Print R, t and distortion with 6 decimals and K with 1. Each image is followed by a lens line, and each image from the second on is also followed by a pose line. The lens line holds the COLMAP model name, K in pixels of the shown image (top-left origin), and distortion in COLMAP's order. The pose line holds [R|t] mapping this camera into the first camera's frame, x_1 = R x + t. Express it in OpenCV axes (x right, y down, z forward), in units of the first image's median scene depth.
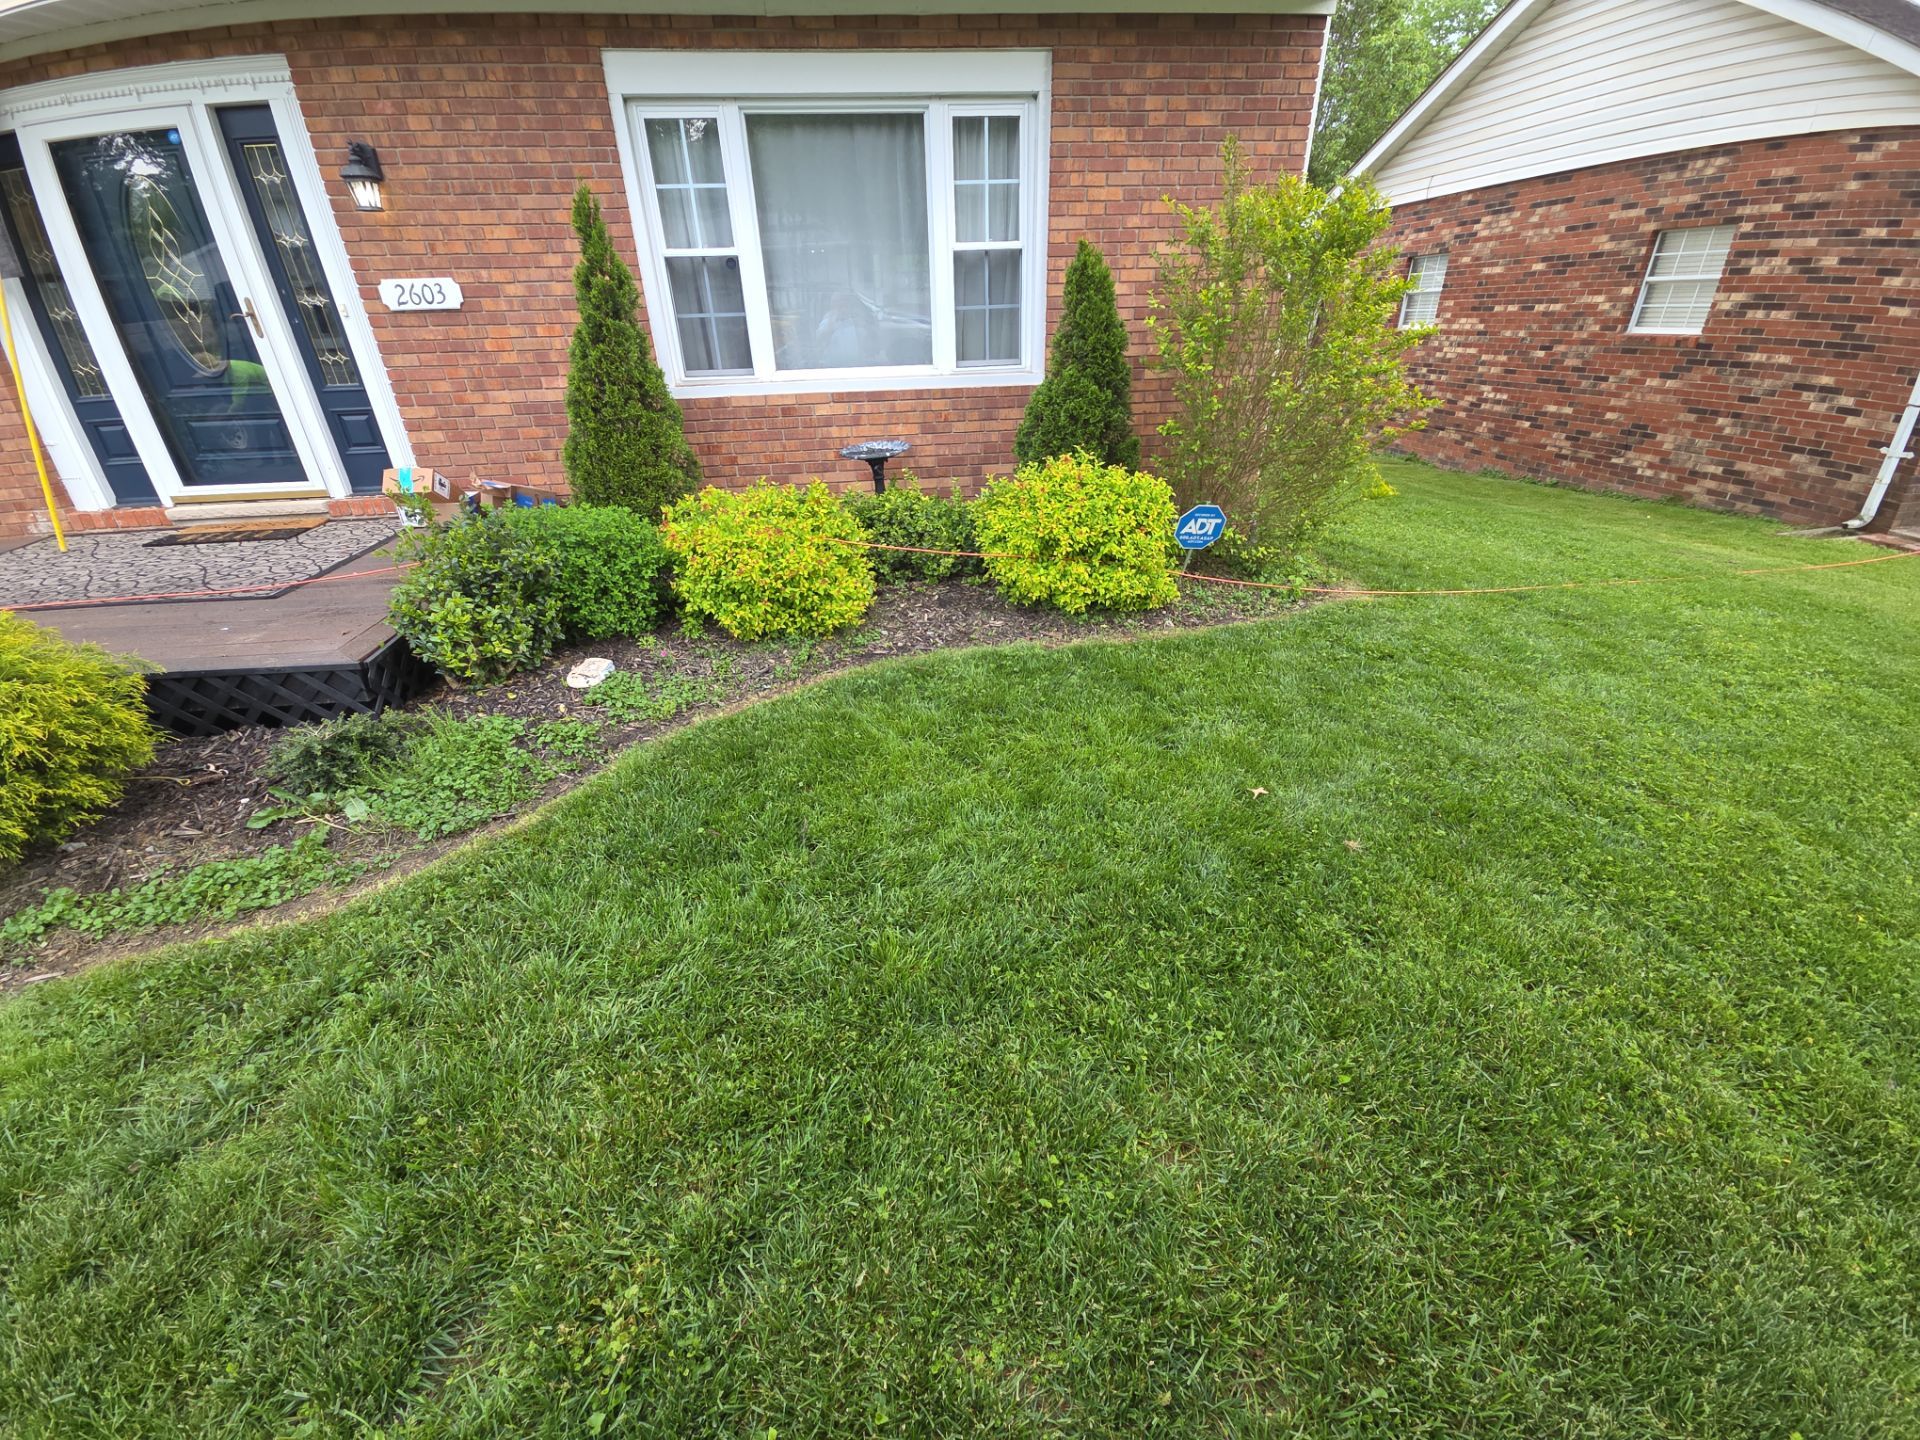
lens RADIAL K [[773.7, 0, 949.3], [0, 773.7, 733.9], [0, 0, 1]] dist [0.036896, -0.022809]
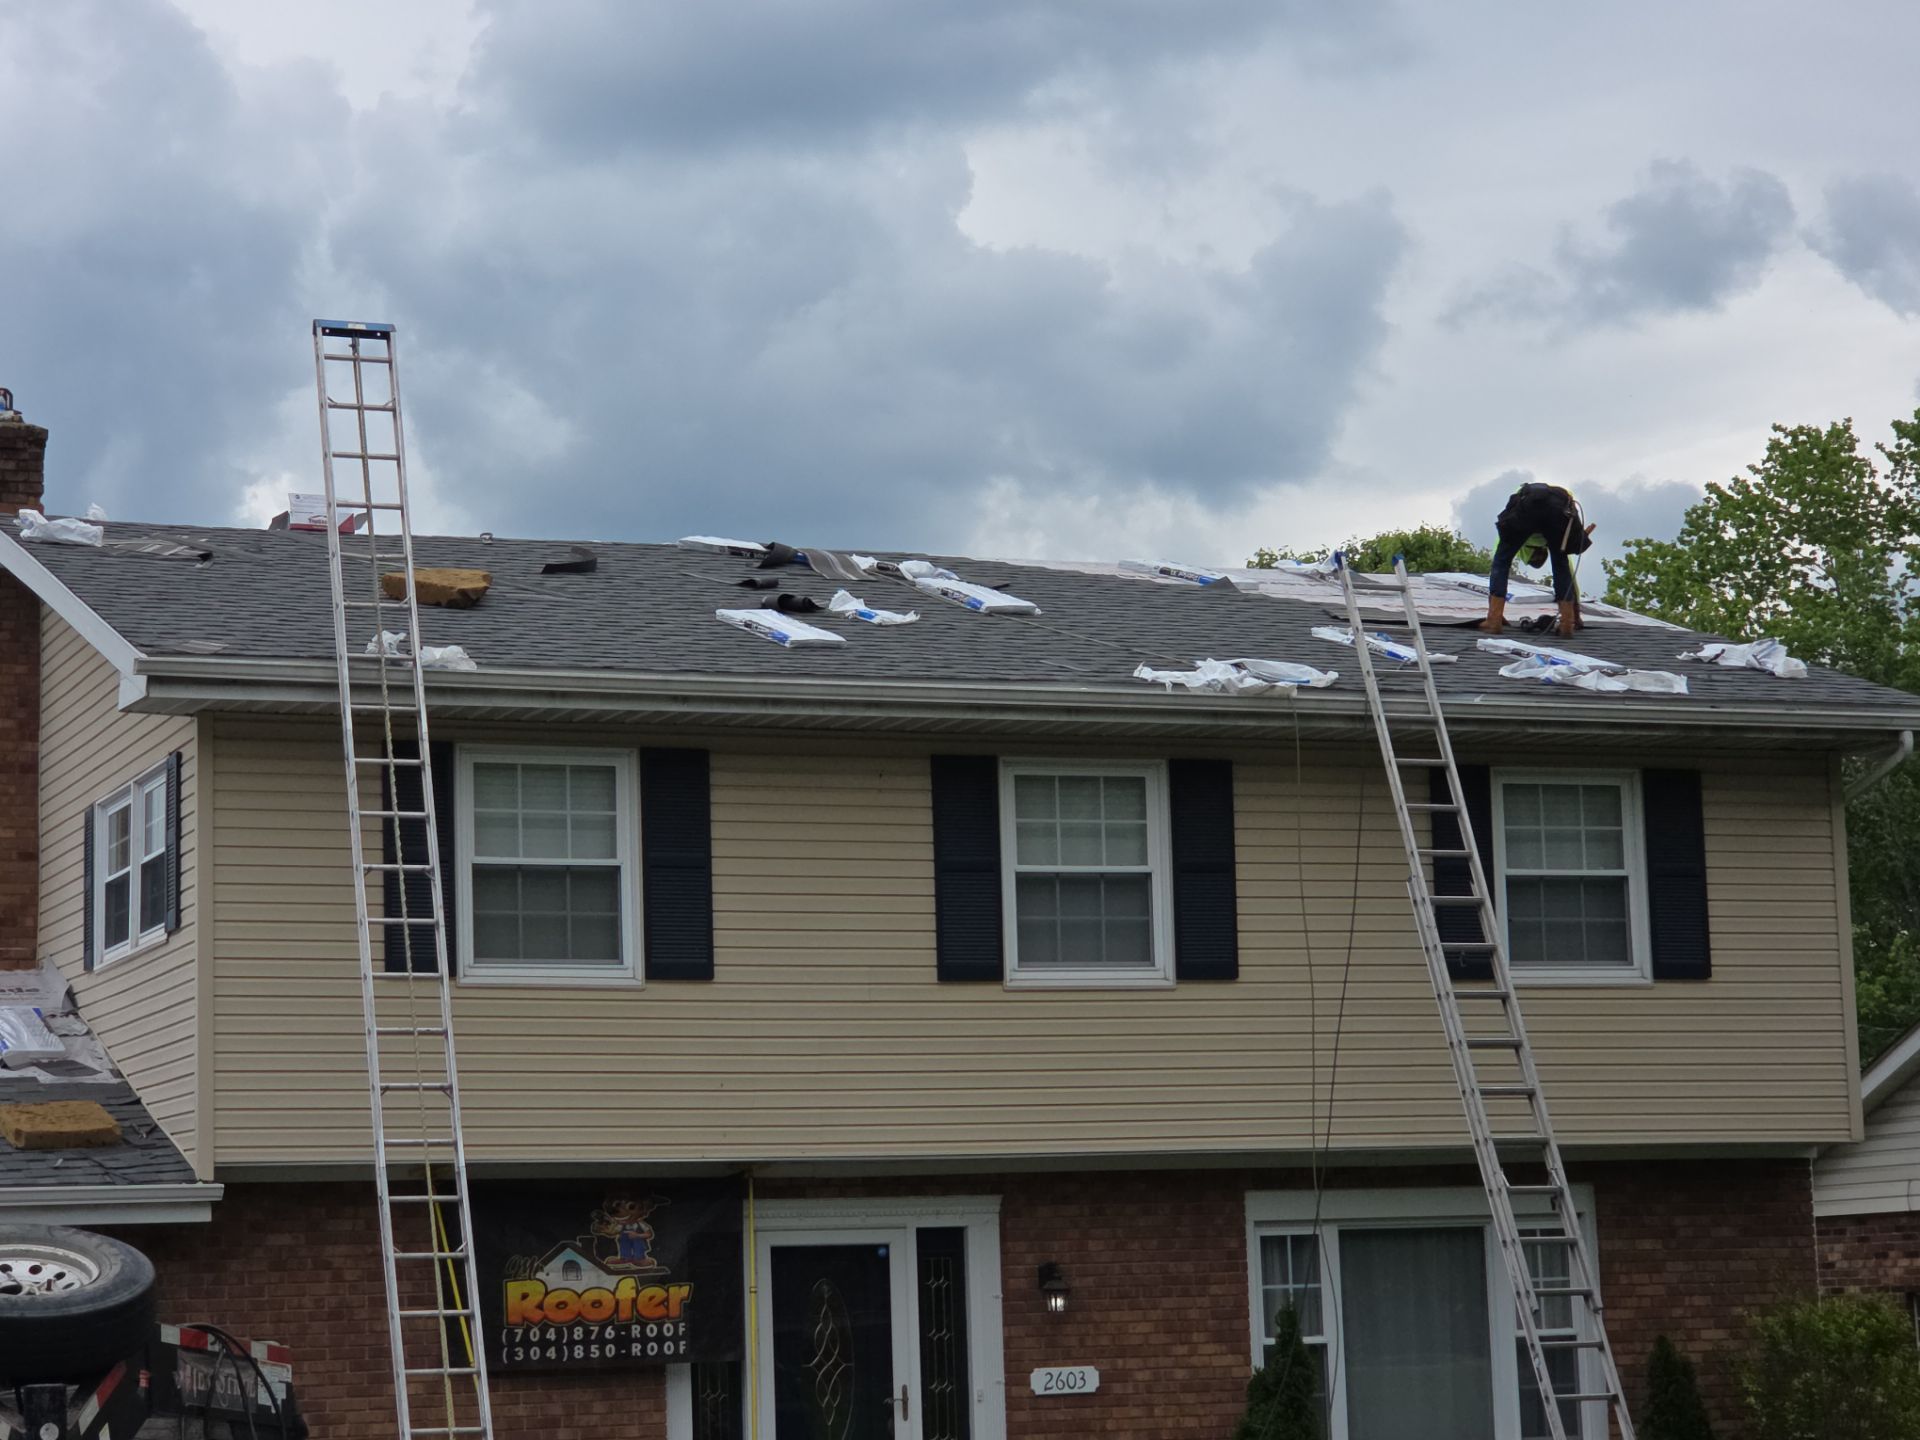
lens RADIAL K [[4330.1, 0, 960.4], [0, 4330.1, 667.3], [0, 0, 1]] dist [-0.704621, 10.473673]
pose [[0.965719, 0.037101, 0.256925, -1.492667], [0.125313, 0.800147, -0.586568, 1.285466], [-0.227340, 0.598656, 0.768067, -2.509981]]
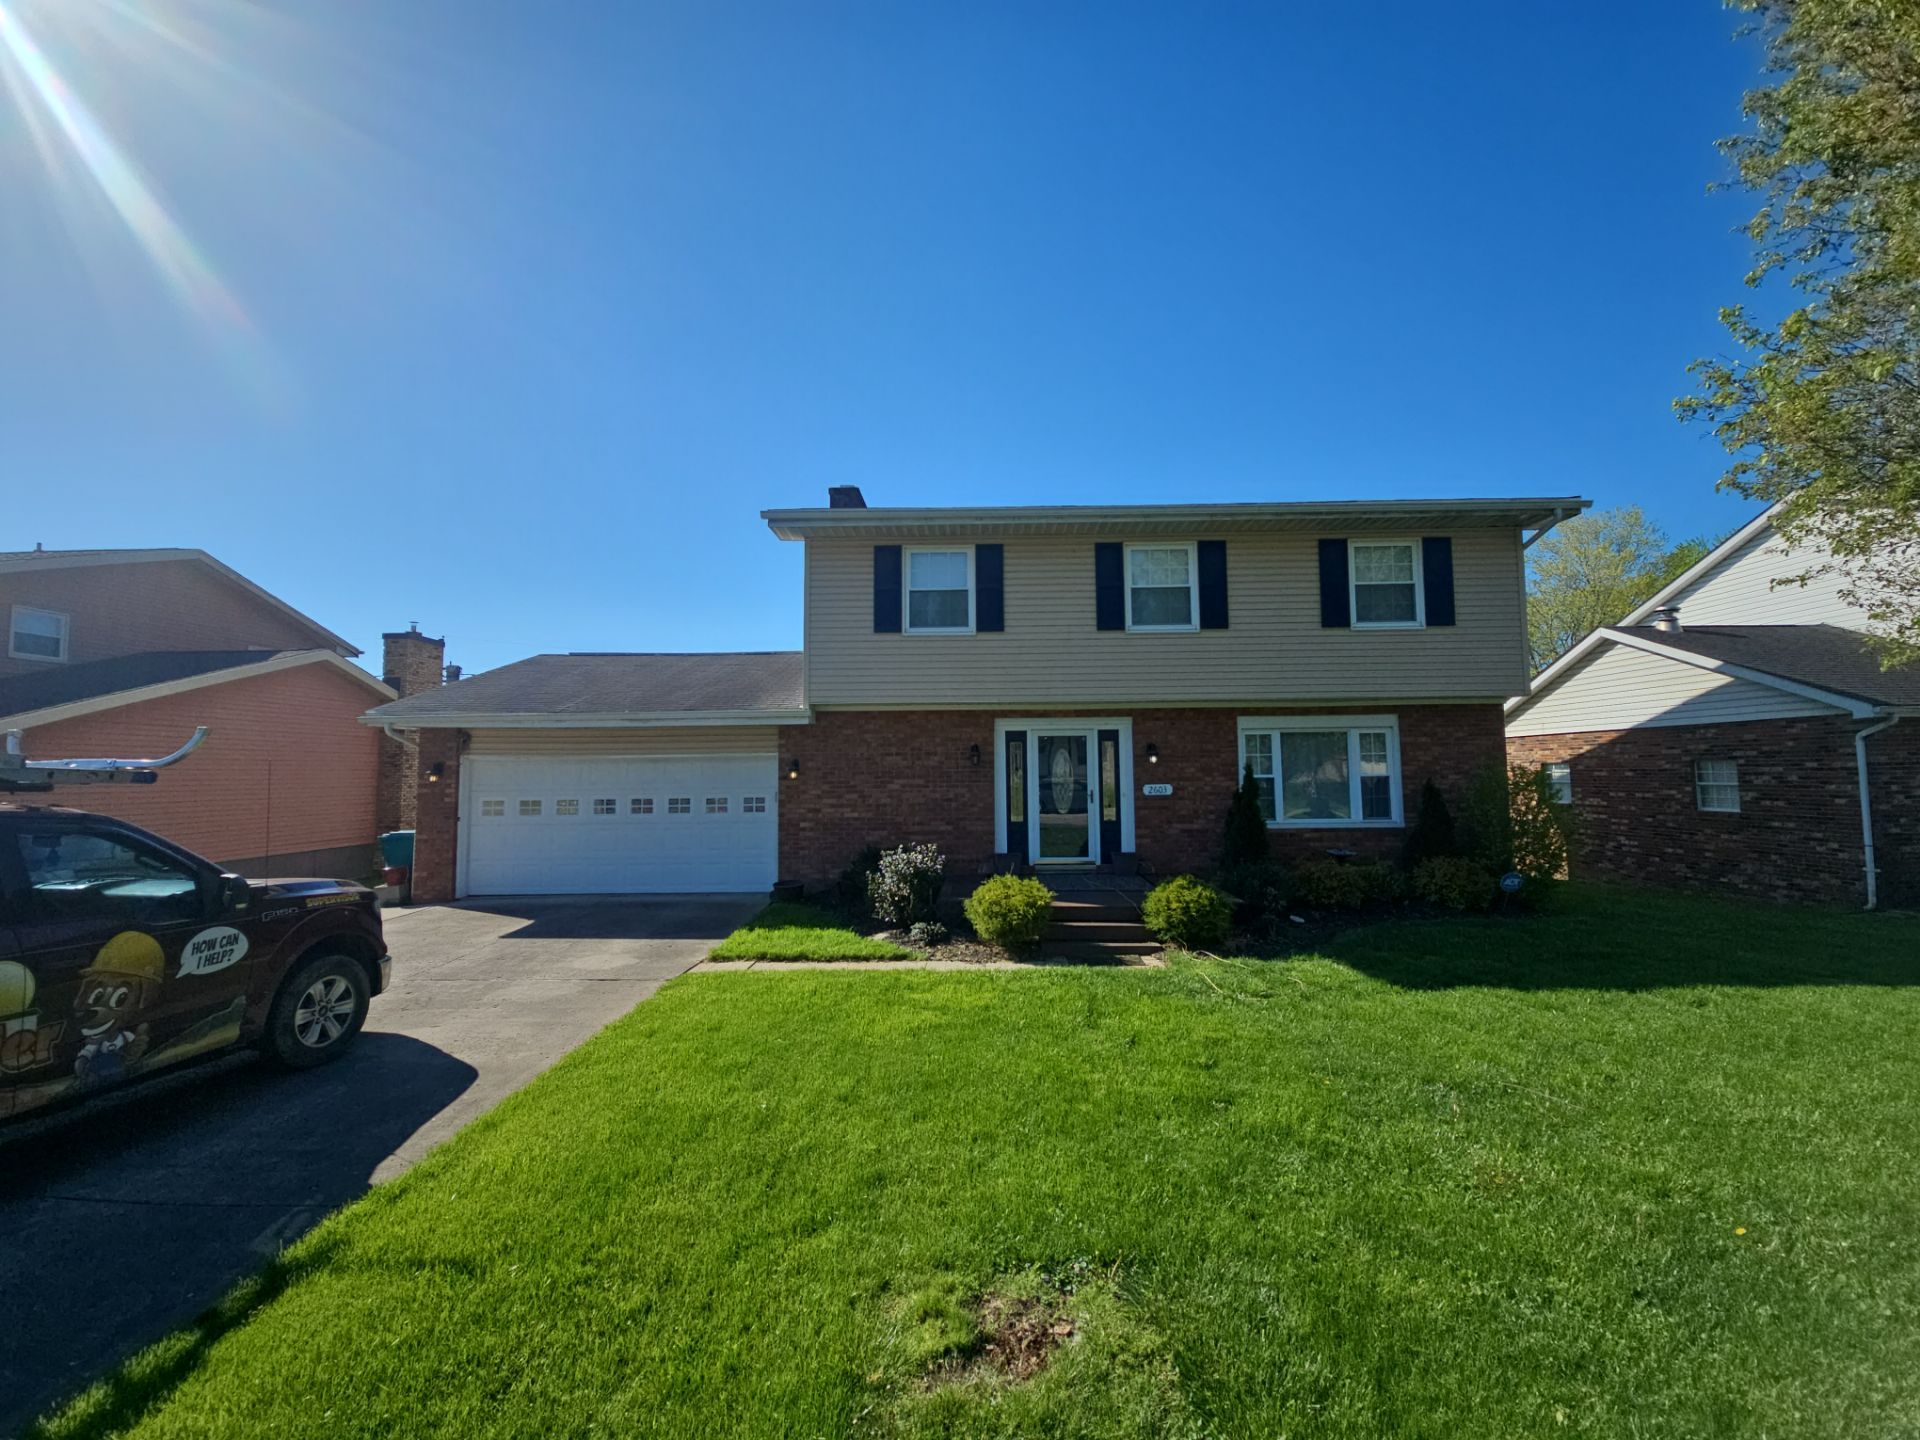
lens RADIAL K [[795.7, 0, 956.2], [0, 795.7, 715.6], [0, 0, 1]] dist [-0.000662, -0.000012]
pose [[0.990587, 0.006902, -0.136710, -0.639745], [-0.078213, 0.848178, -0.523905, 0.441155], [0.112338, 0.529666, 0.840734, -0.942413]]
